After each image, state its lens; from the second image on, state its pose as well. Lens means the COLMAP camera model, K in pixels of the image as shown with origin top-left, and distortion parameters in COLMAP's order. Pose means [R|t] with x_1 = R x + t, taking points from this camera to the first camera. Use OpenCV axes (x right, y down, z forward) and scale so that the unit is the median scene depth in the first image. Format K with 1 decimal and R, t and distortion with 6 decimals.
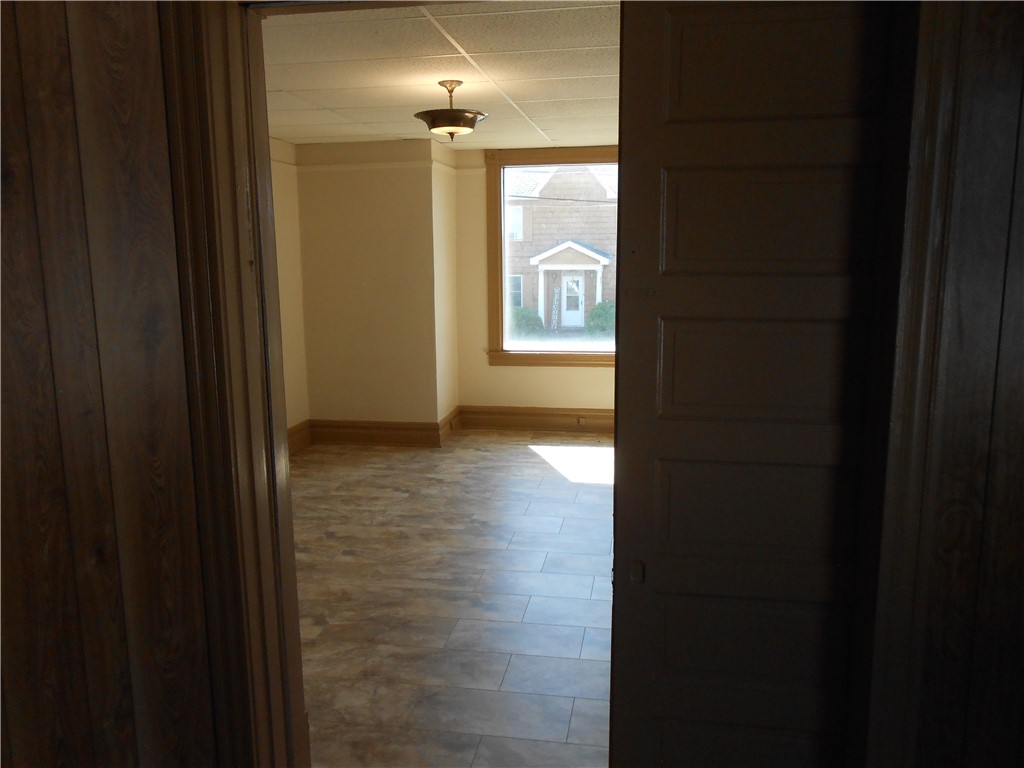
lens RADIAL K [[796.9, 0, 514.3], [0, 796.9, 386.8], [0, 0, 1]] dist [-0.043113, 0.058493]
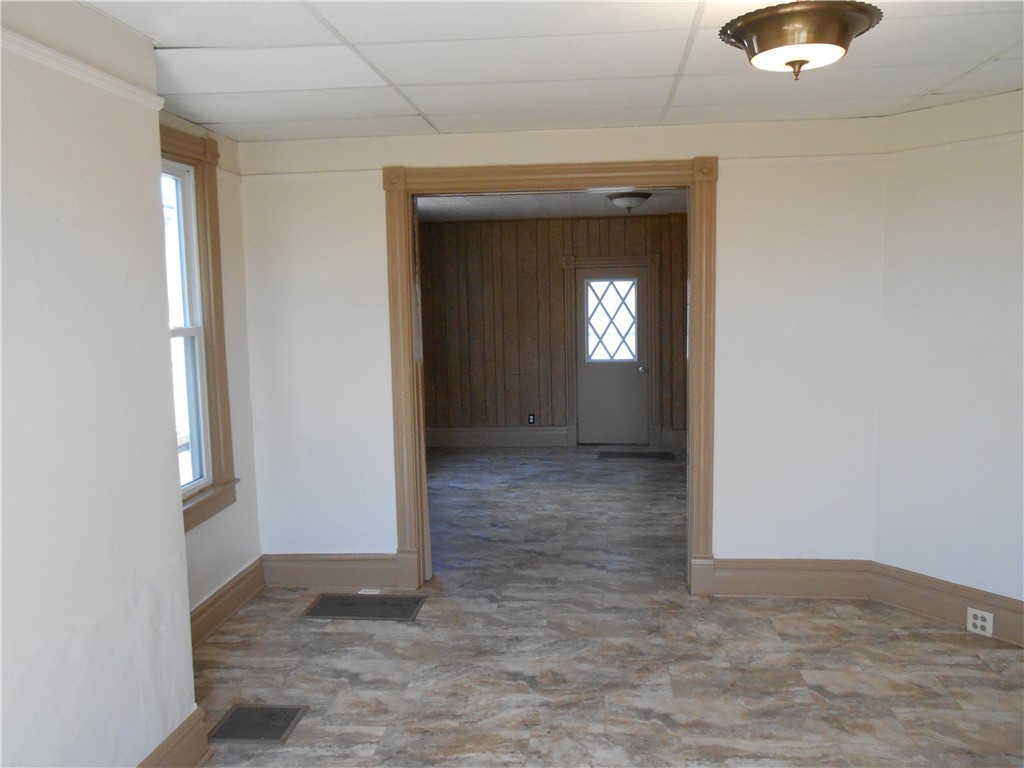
lens RADIAL K [[796.9, 0, 514.3], [0, 796.9, 386.8], [0, 0, 1]] dist [-0.043113, 0.058493]
pose [[-0.997697, 0.036784, -0.056991, 0.087673], [0.019818, 0.961607, 0.273712, -0.176061], [0.064871, 0.271953, -0.960122, 1.014792]]
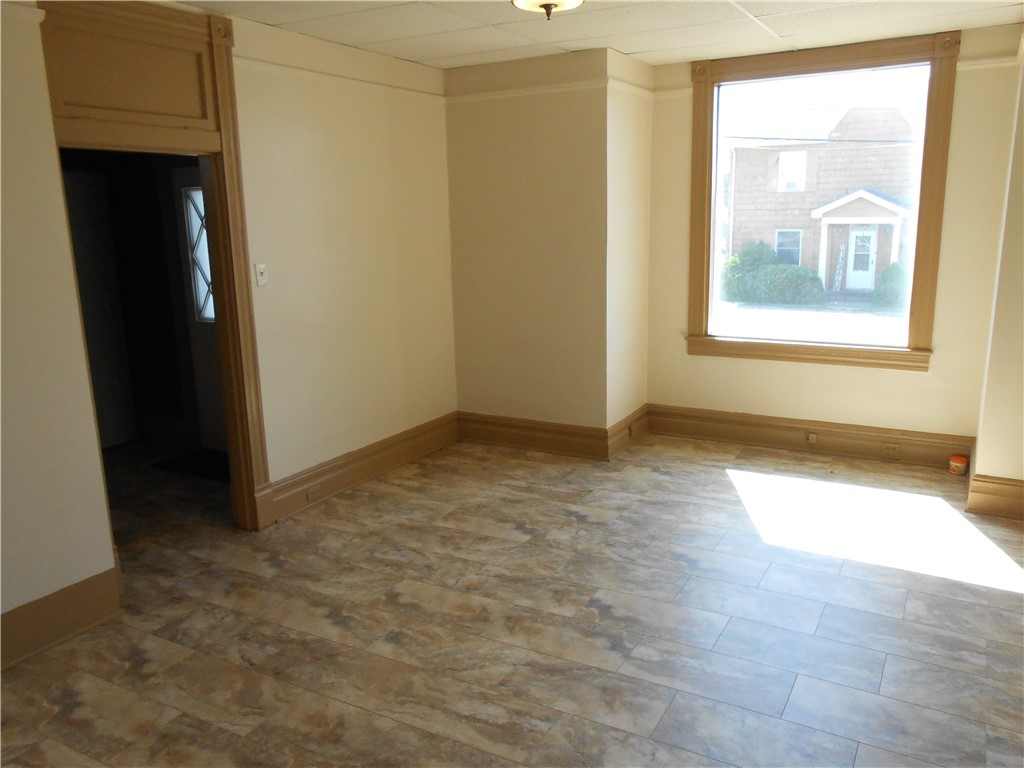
lens RADIAL K [[796.9, 0, 514.3], [0, 796.9, 386.8], [0, 0, 1]] dist [-0.043113, 0.058493]
pose [[0.940348, 0.062297, -0.334463, 0.079657], [-0.043248, 0.997005, 0.064110, -0.043943], [0.337455, -0.045821, 0.940226, 0.272067]]
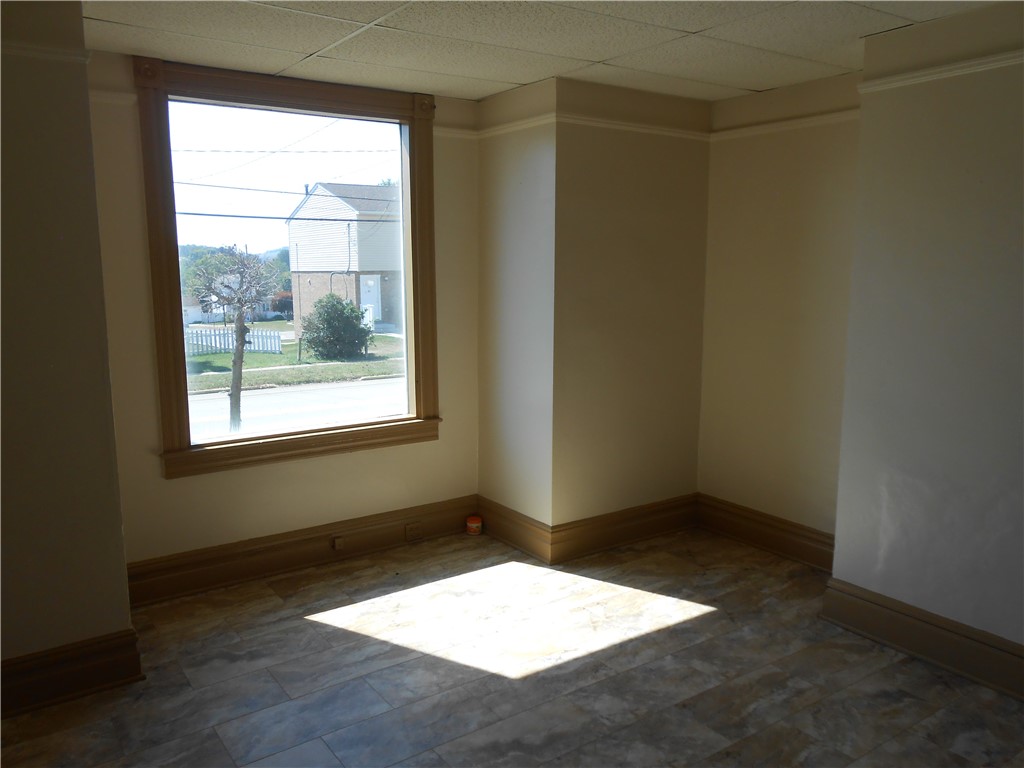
lens RADIAL K [[796.9, 0, 514.3], [0, 796.9, 386.8], [0, 0, 1]] dist [-0.043113, 0.058493]
pose [[0.703216, -0.099876, 0.703927, -0.268605], [0.115224, 0.993005, 0.025784, -0.086480], [-0.701578, 0.062977, 0.709805, 0.550598]]
